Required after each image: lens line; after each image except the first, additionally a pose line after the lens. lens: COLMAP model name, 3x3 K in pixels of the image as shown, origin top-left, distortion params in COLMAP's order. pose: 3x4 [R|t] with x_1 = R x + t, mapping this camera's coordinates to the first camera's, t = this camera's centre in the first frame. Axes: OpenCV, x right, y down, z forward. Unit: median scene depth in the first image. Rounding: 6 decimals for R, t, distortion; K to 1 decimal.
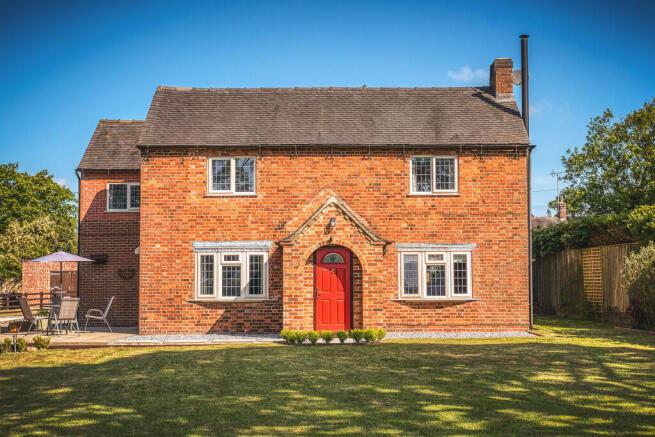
lens RADIAL K [[756.0, 0, 327.8], [0, 756.0, 219.8], [0, 0, 1]] dist [0.005252, 0.000000]
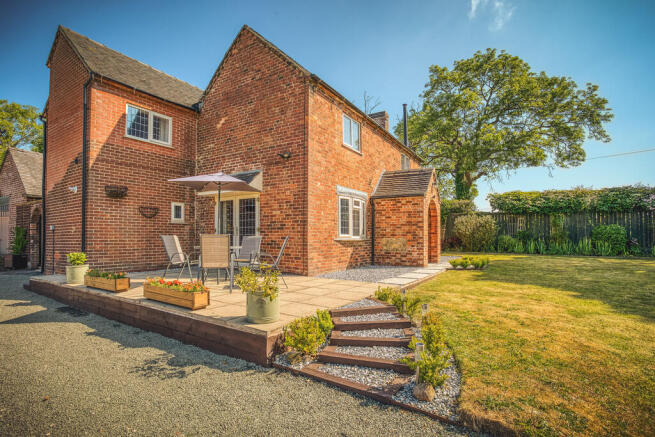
lens RADIAL K [[314.9, 0, 327.1], [0, 314.9, 220.1], [0, 0, 1]] dist [-0.004431, -0.000281]
pose [[0.570960, 0.050214, 0.819441, -0.550017], [-0.077342, 0.996979, -0.007203, 0.082916], [-0.817326, -0.059265, 0.573119, 0.752977]]
